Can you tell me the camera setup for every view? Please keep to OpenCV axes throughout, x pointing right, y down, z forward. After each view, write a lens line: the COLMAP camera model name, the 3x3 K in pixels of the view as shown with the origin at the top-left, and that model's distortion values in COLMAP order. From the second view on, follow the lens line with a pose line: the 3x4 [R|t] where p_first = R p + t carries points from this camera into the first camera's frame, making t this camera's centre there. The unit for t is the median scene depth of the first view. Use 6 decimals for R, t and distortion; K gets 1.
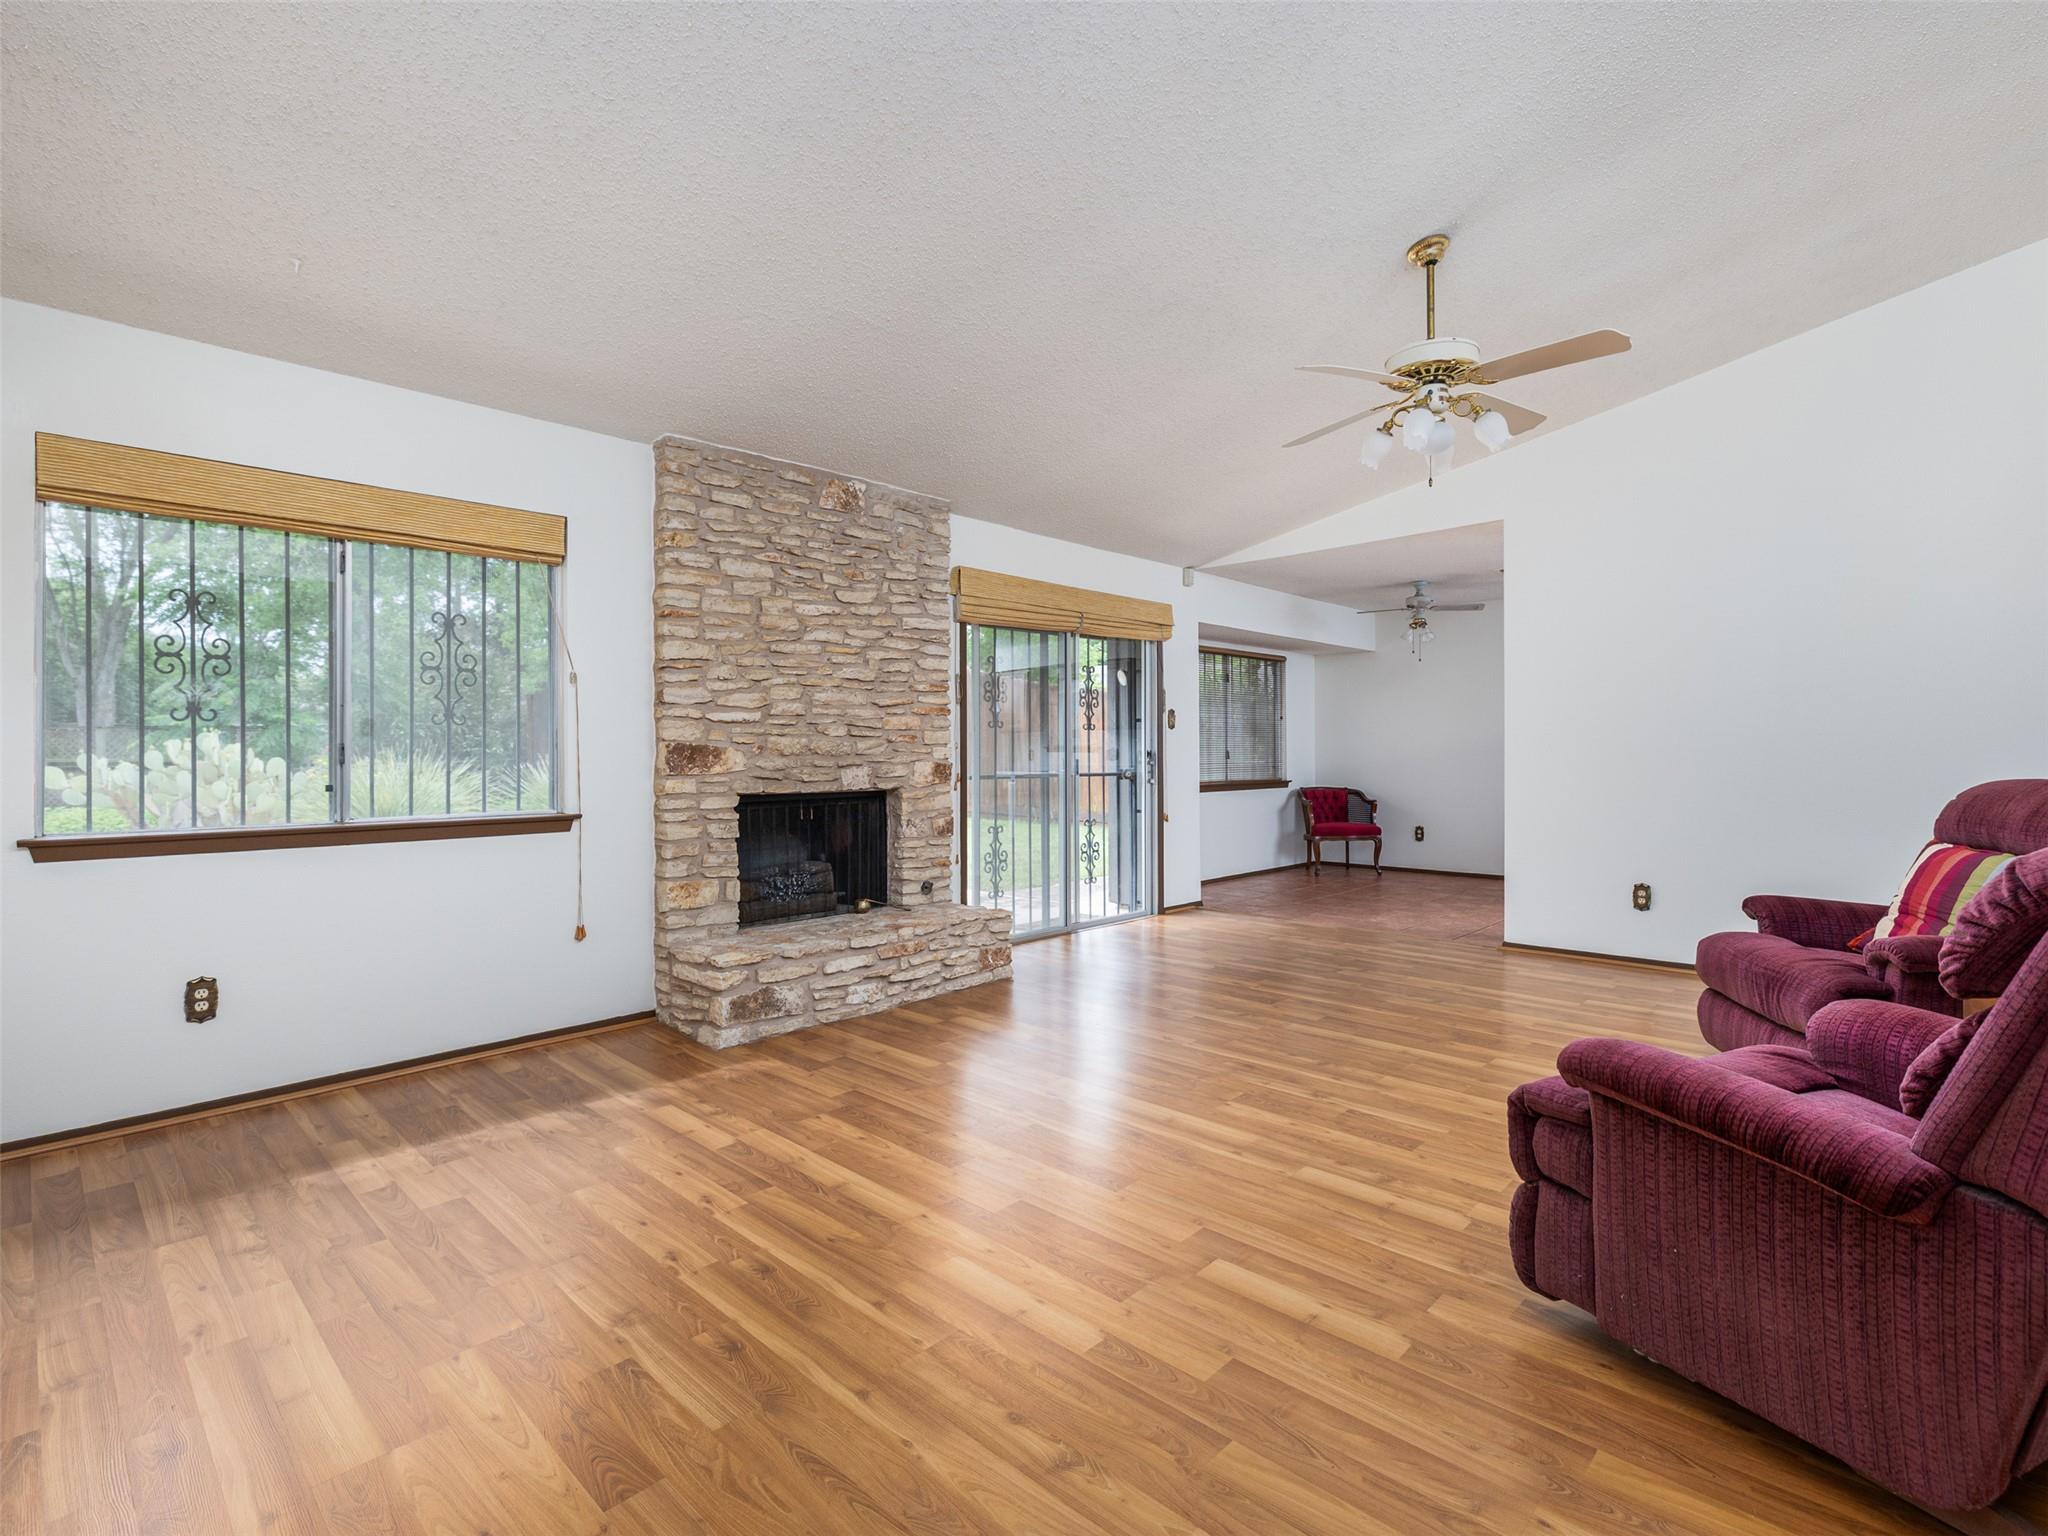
lens RADIAL K [[969.3, 0, 1019.3], [0, 969.3, 752.4], [0, 0, 1]] dist [-0.000550, 0.000133]
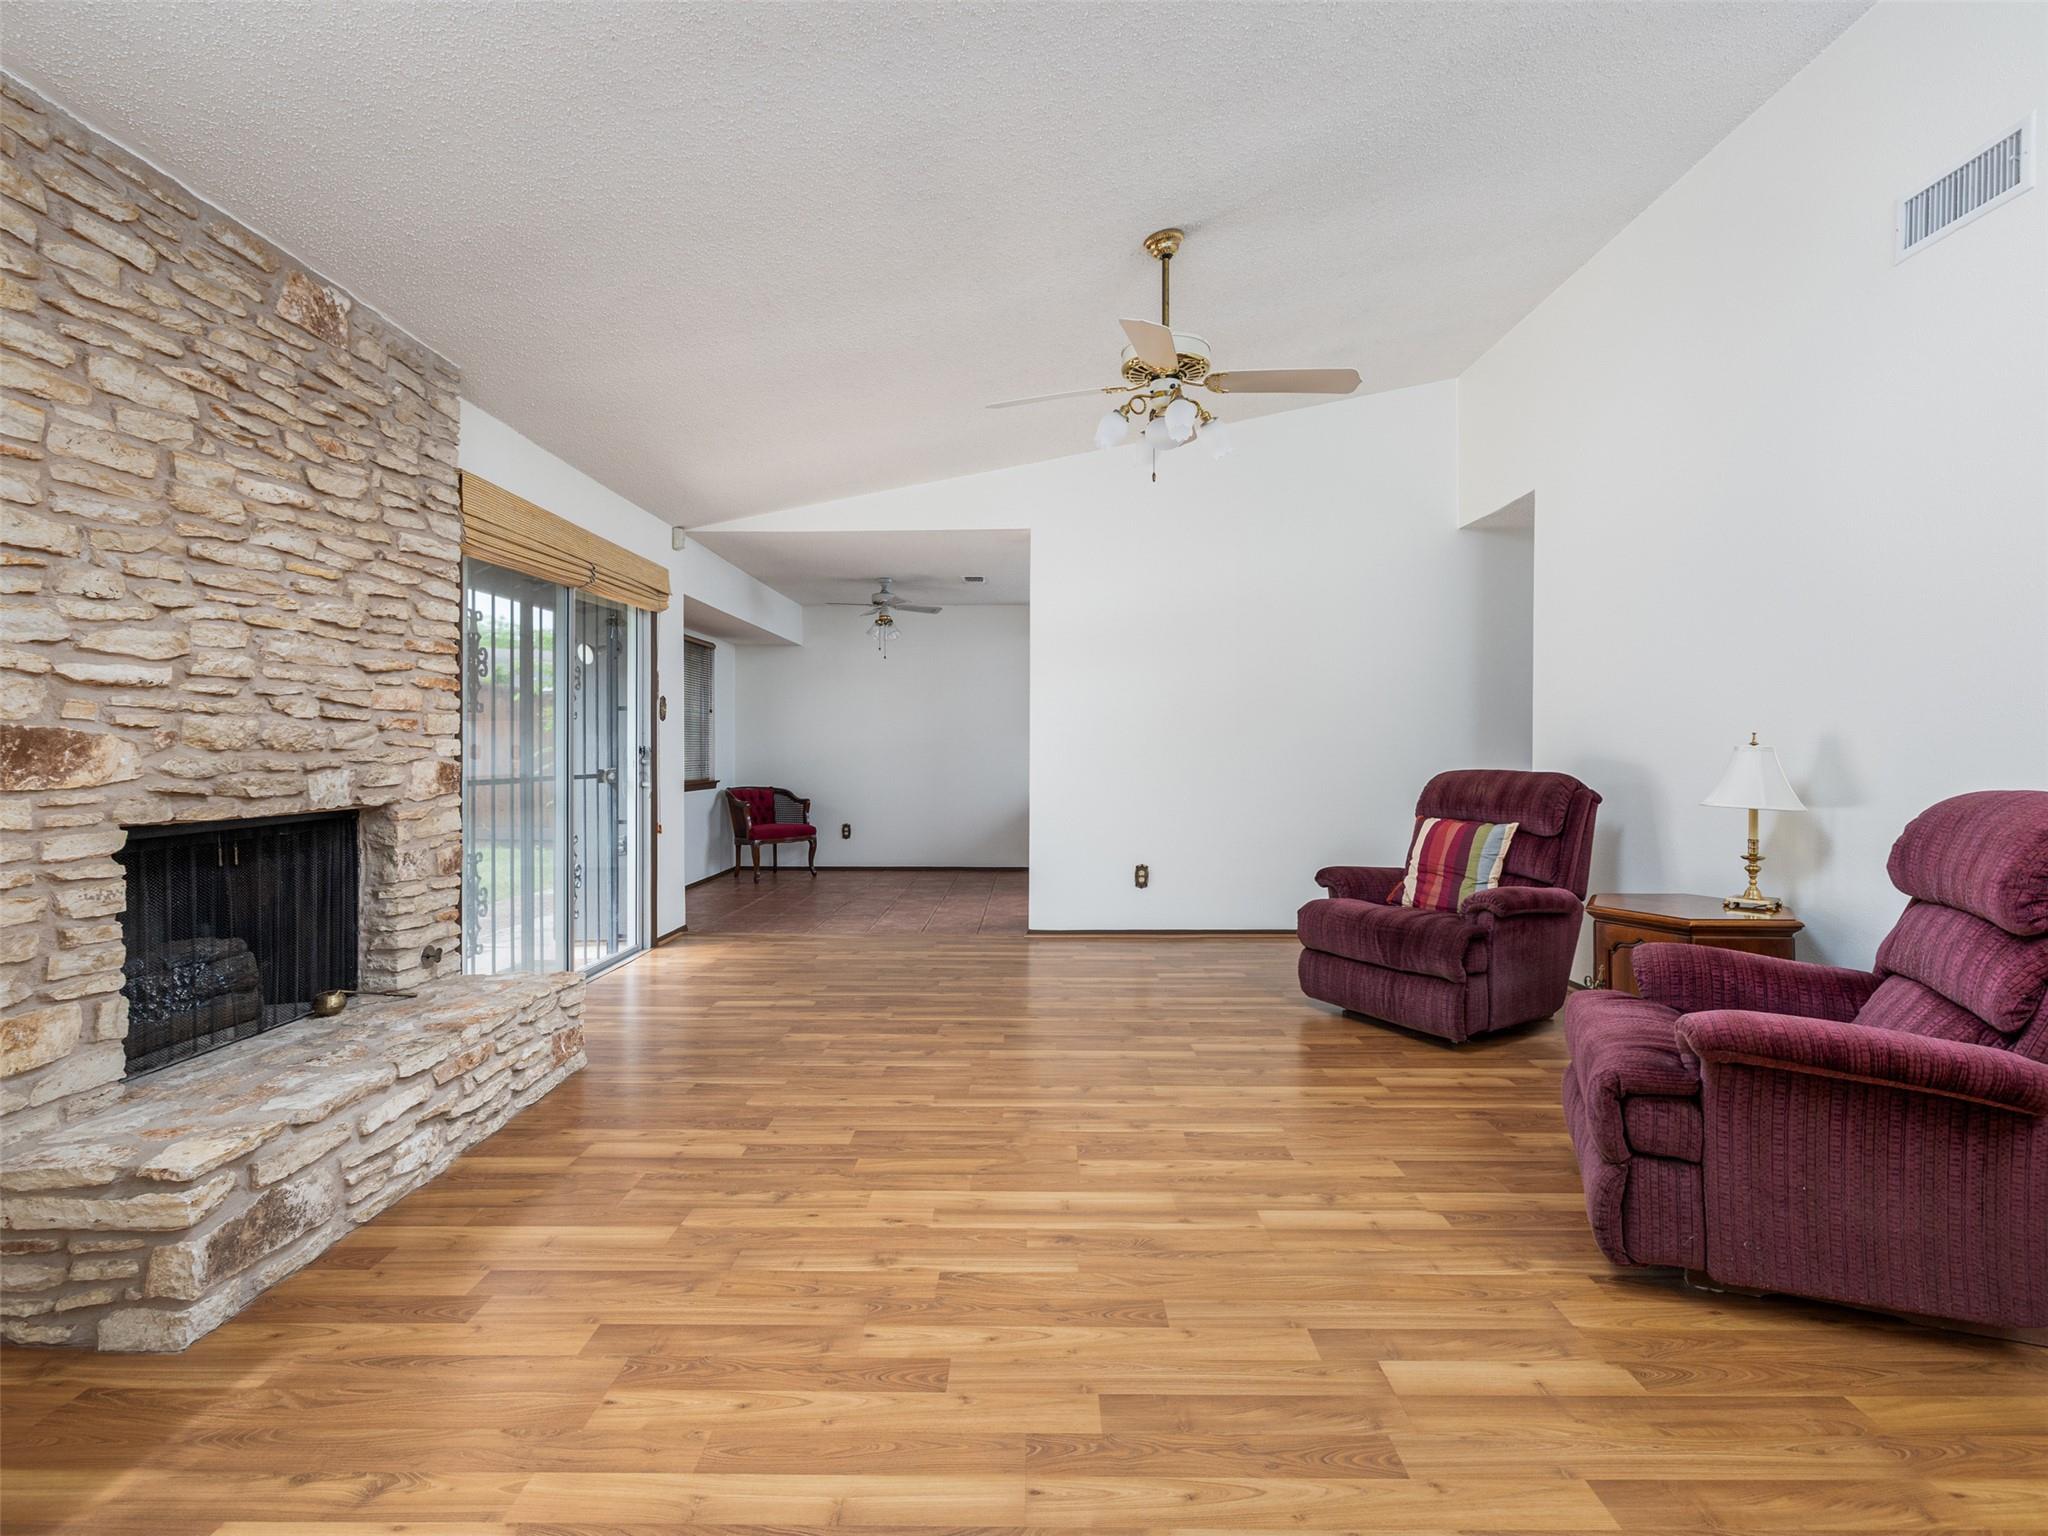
lens RADIAL K [[969.6, 0, 1019.9], [0, 969.6, 748.4], [0, 0, 1]] dist [-0.000909, 0.000191]
pose [[0.729388, 0.004408, 0.684086, -0.295110], [-0.002962, 0.999990, -0.003285, 0.002471], [-0.684094, 0.000369, 0.729394, 0.307751]]
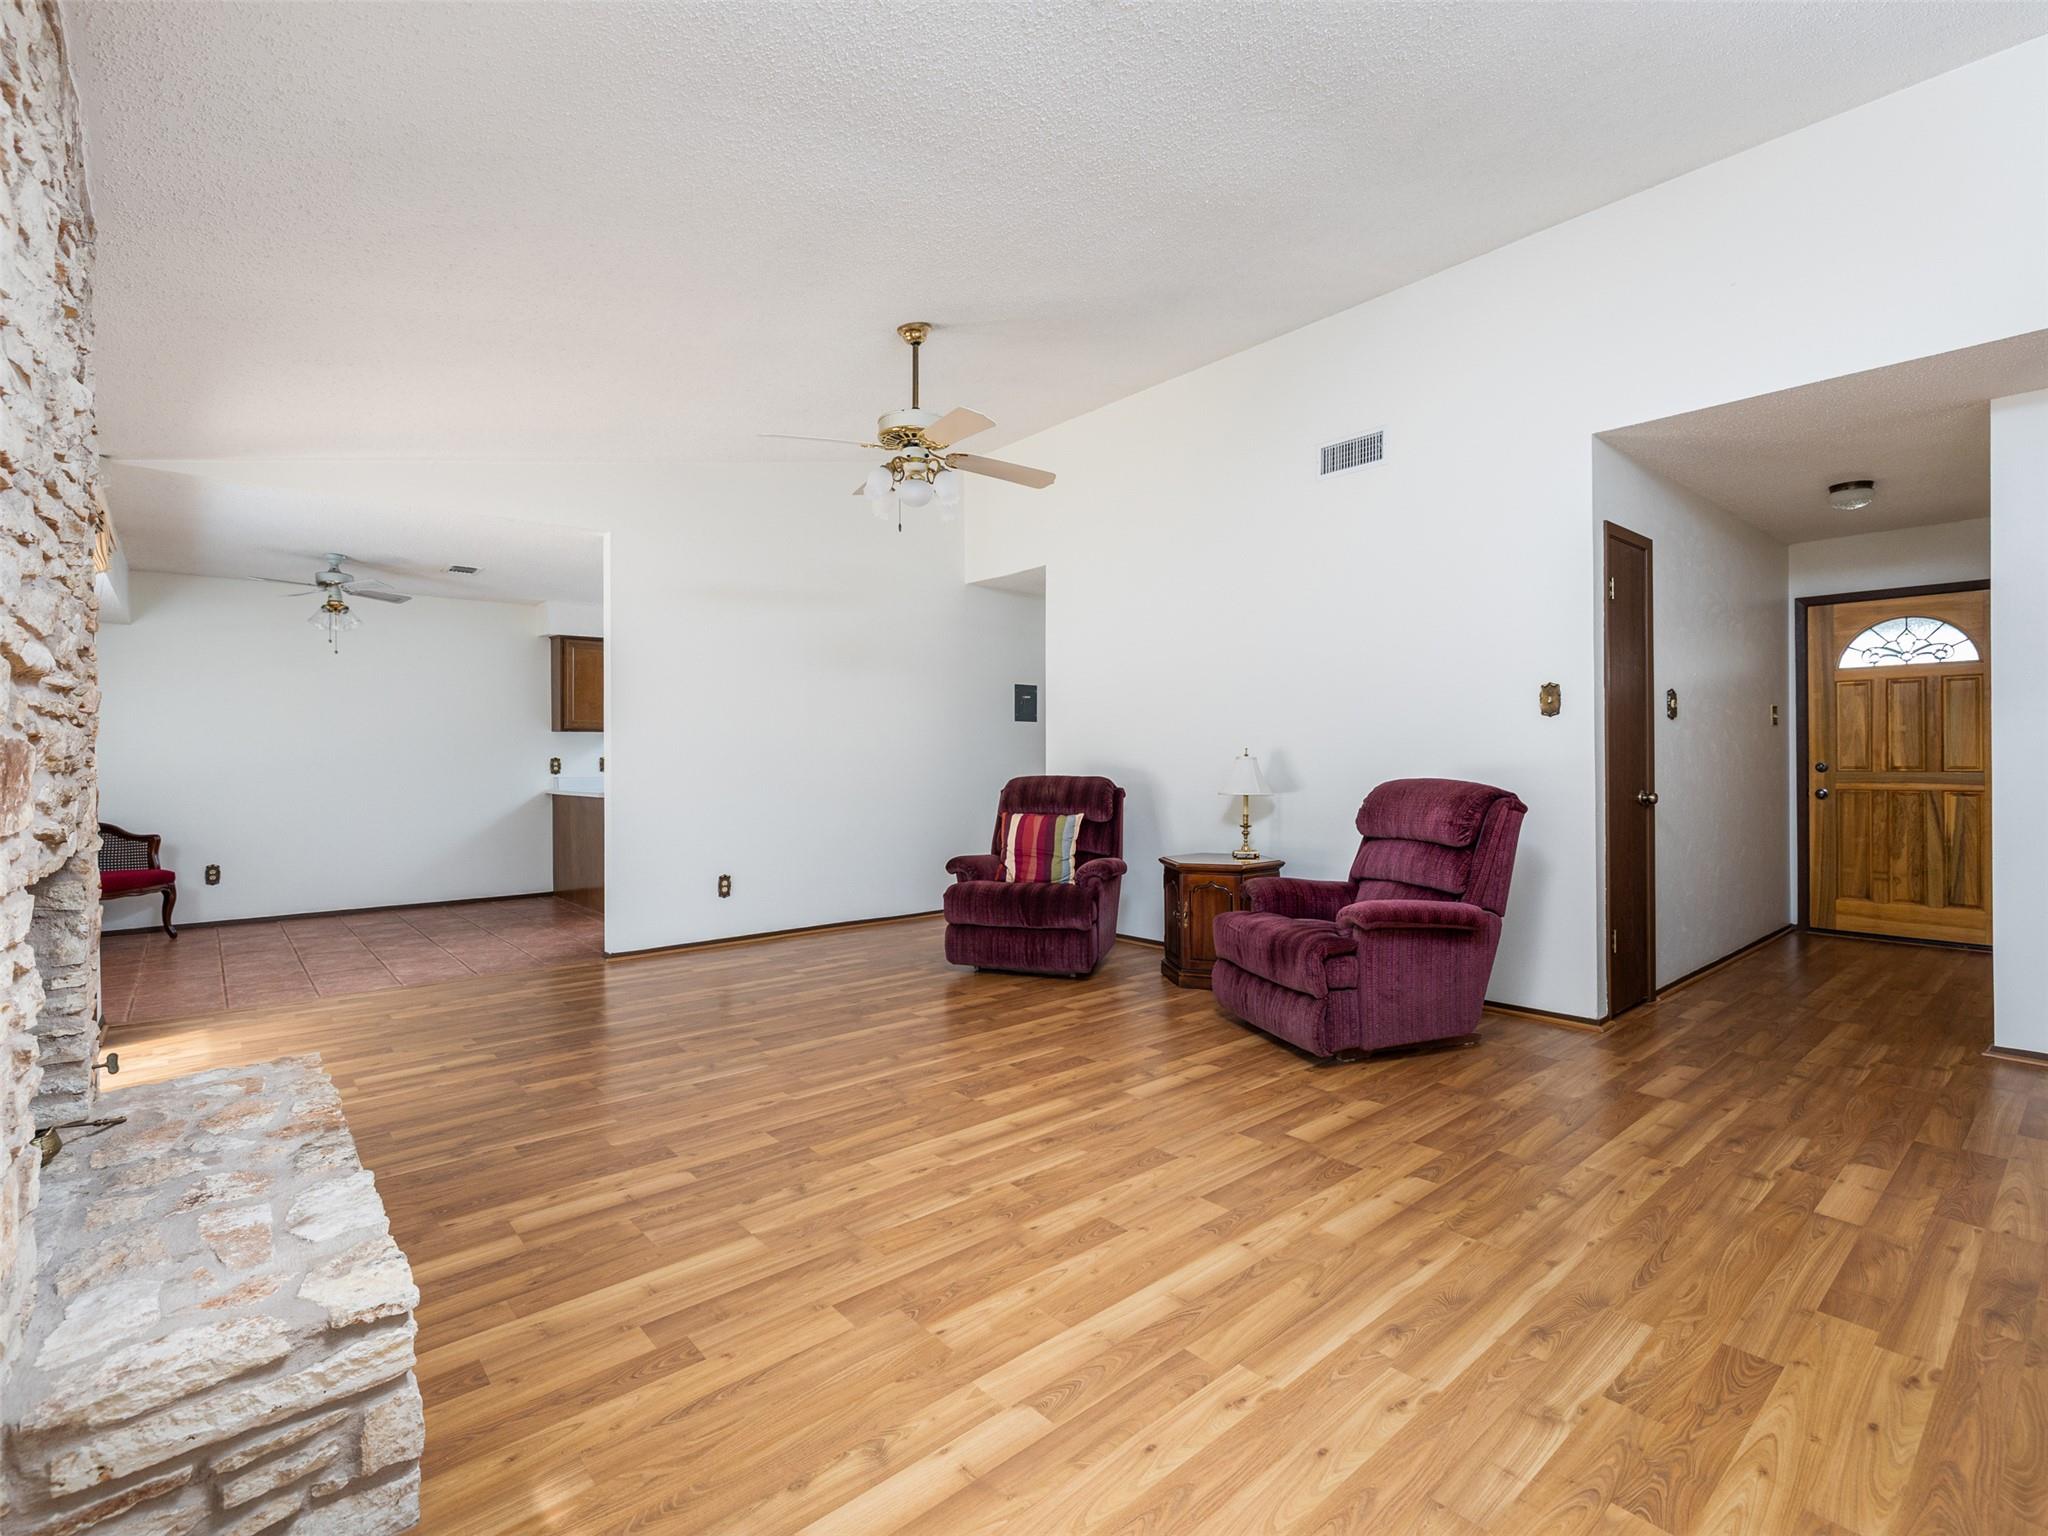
lens RADIAL K [[969.3, 0, 1023.5], [0, 969.3, 756.6], [0, 0, 1]] dist [-0.002225, 0.000568]
pose [[0.089336, 0.006032, 0.995983, -0.592819], [0.007337, 0.999951, -0.006714, 0.002609], [-0.995974, 0.007907, 0.089288, 0.627067]]
